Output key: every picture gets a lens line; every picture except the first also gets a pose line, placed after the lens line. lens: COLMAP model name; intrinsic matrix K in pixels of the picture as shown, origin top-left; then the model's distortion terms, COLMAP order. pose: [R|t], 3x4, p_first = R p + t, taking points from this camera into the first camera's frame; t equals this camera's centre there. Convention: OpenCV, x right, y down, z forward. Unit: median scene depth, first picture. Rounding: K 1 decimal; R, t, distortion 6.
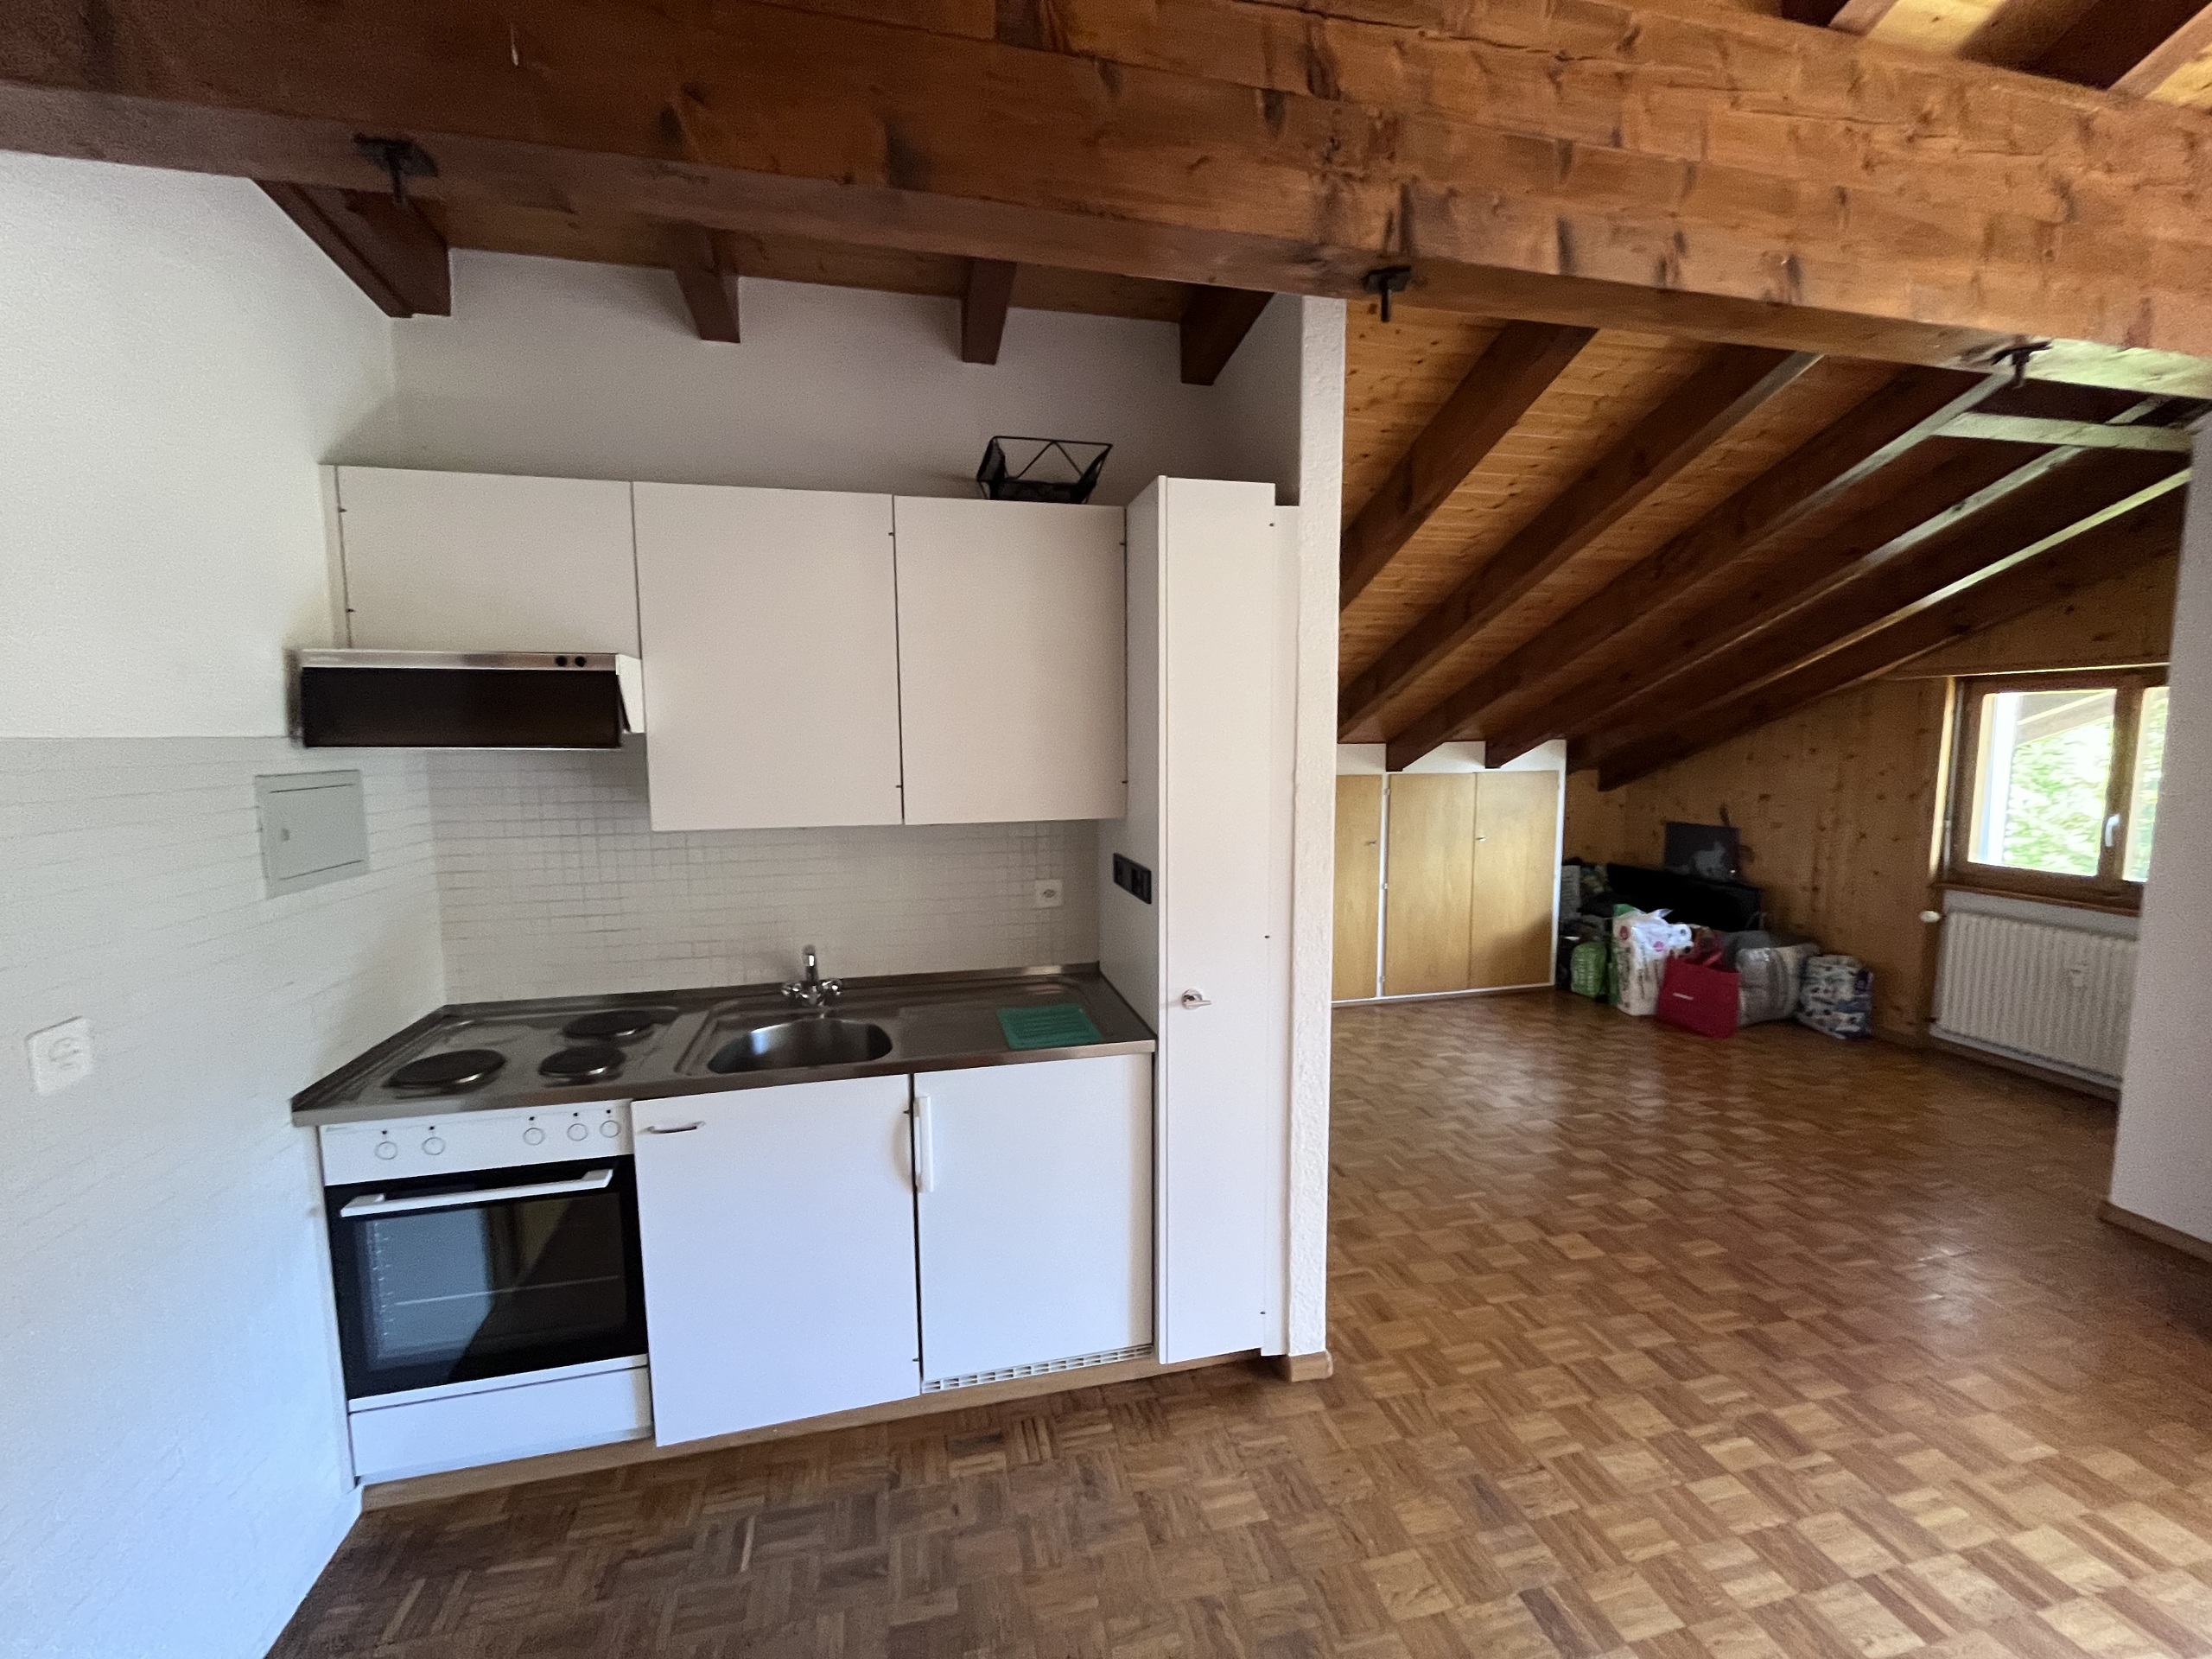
lens RADIAL K [[894.3, 0, 1099.8], [0, 894.3, 825.2], [0, 0, 1]] dist [-0.004471, 0.000674]
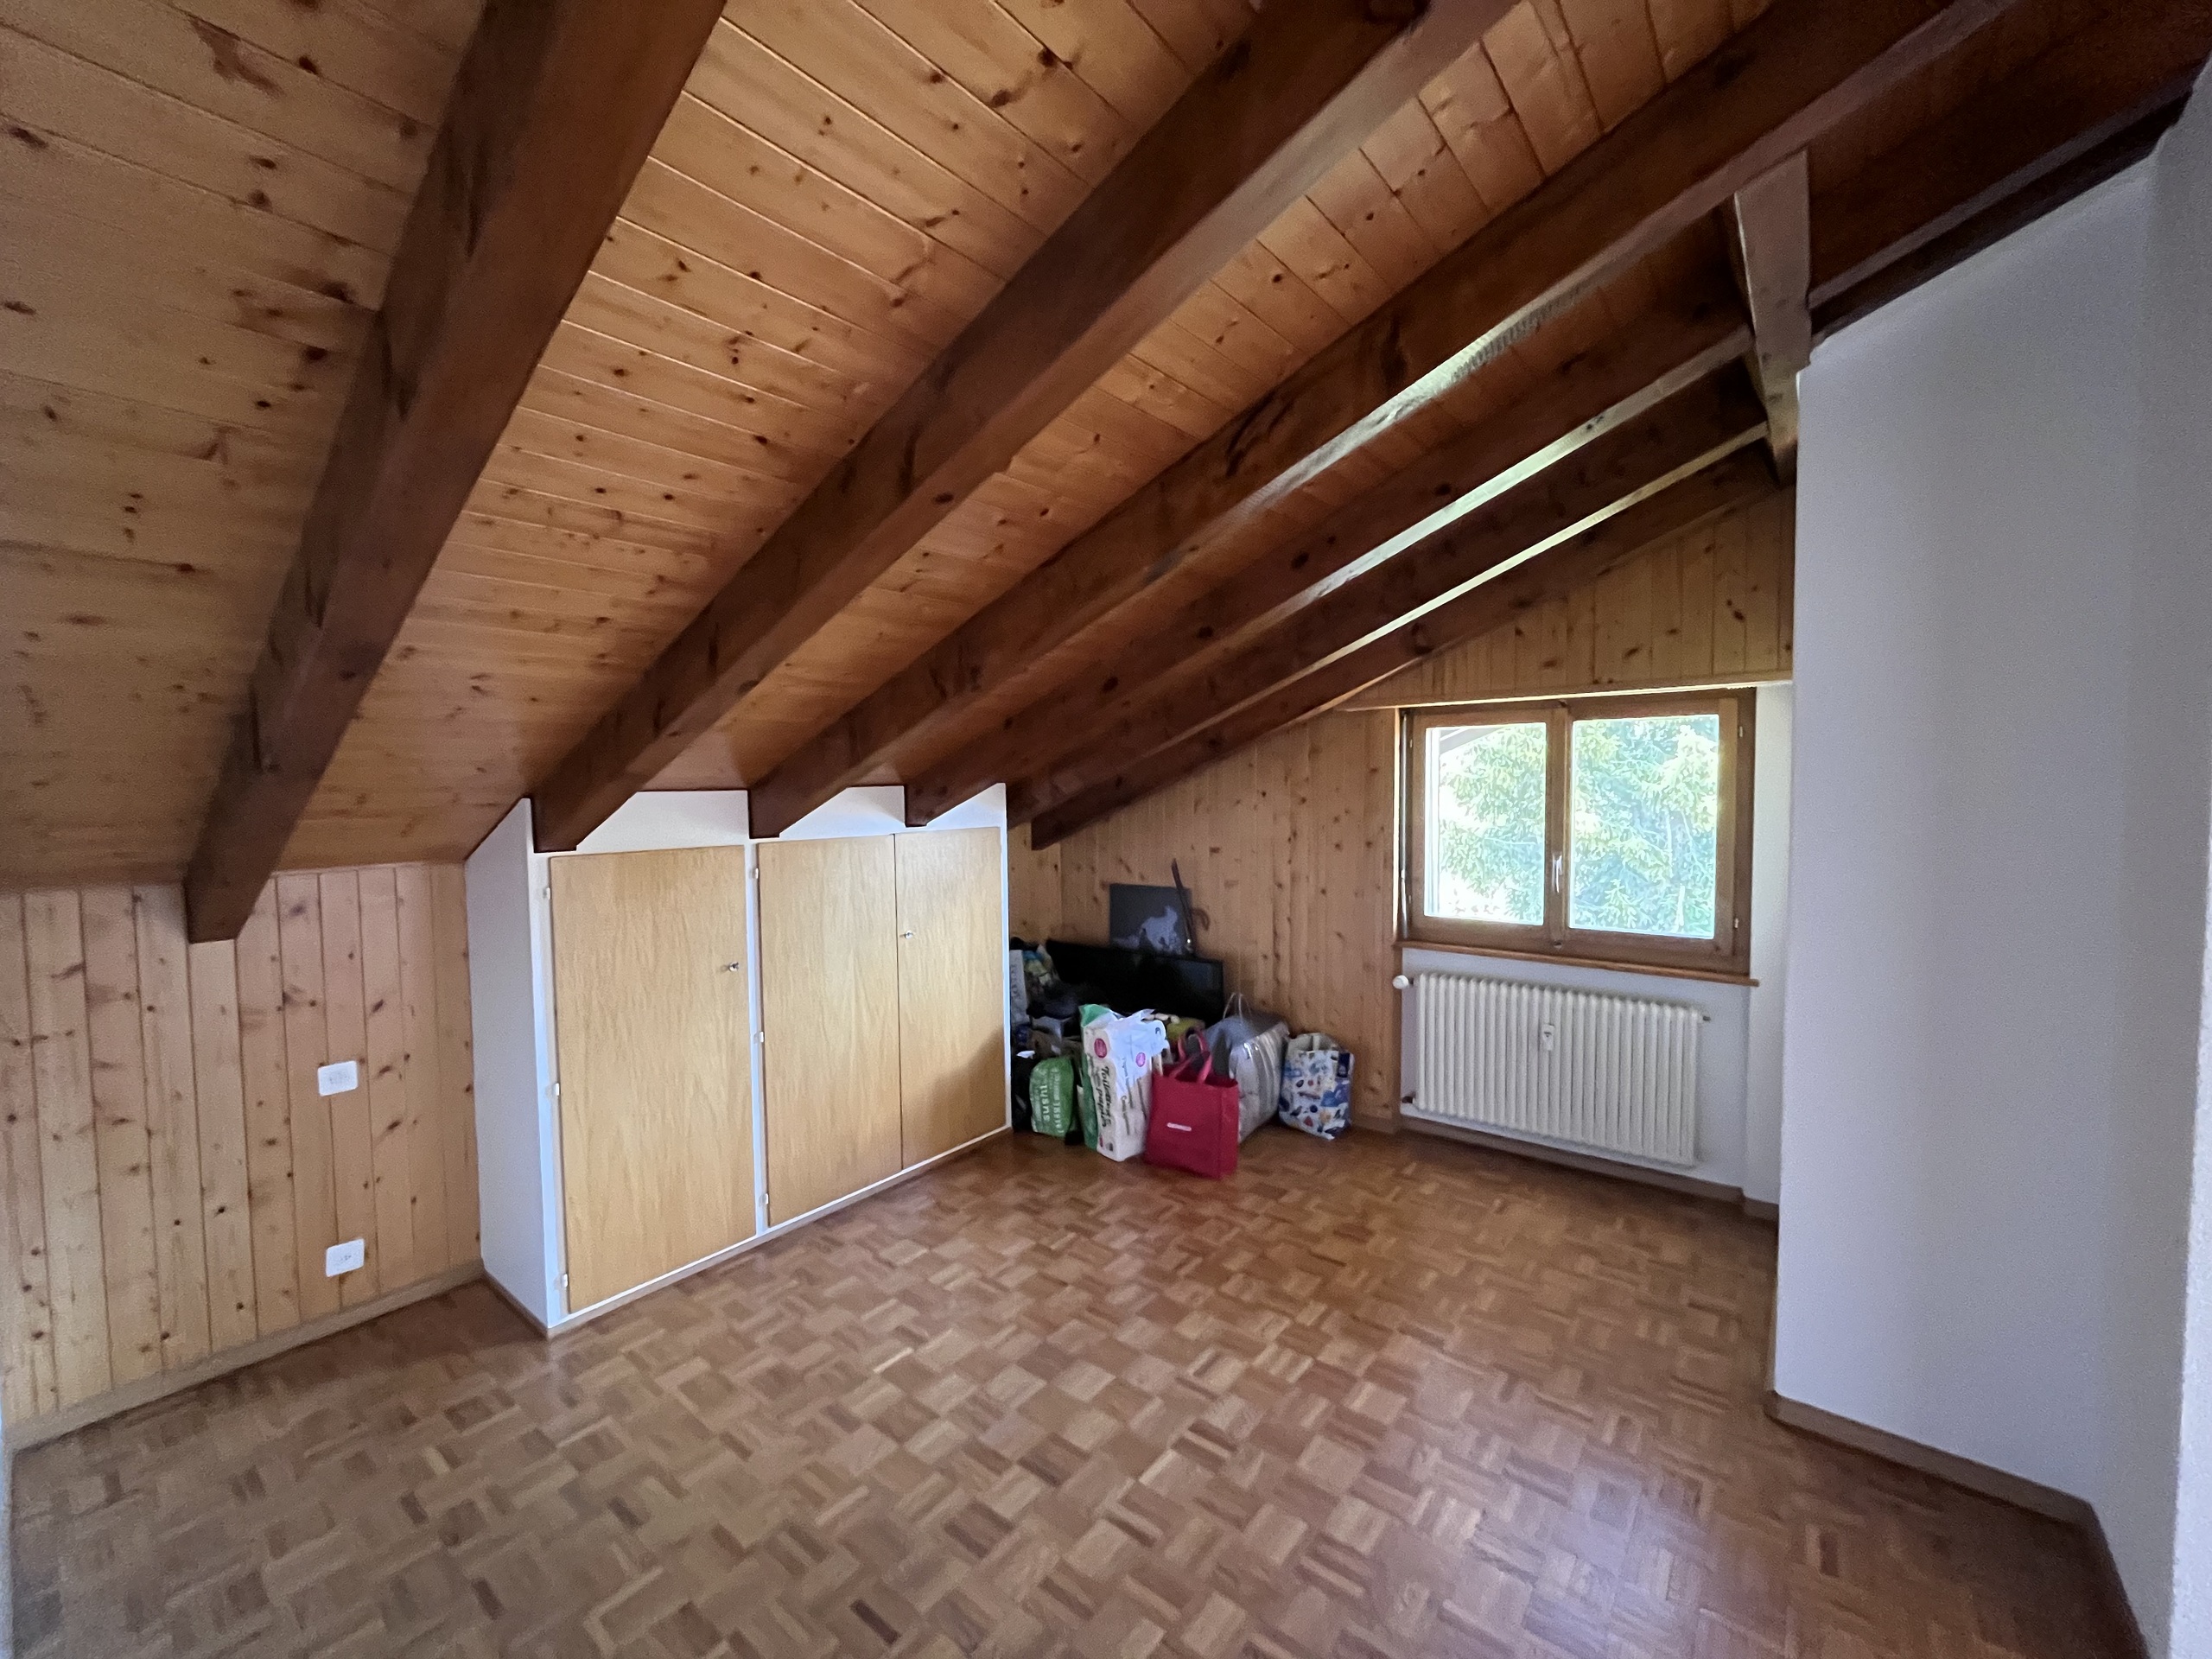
lens RADIAL K [[900.1, 0, 1106.0], [0, 900.1, 829.5], [0, 0, 1]] dist [-0.002478, -0.000565]
pose [[0.781503, -0.034323, 0.622957, 0.144074], [0.069090, 0.997105, -0.031737, -0.033033], [-0.620065, 0.067842, 0.781612, 0.420159]]
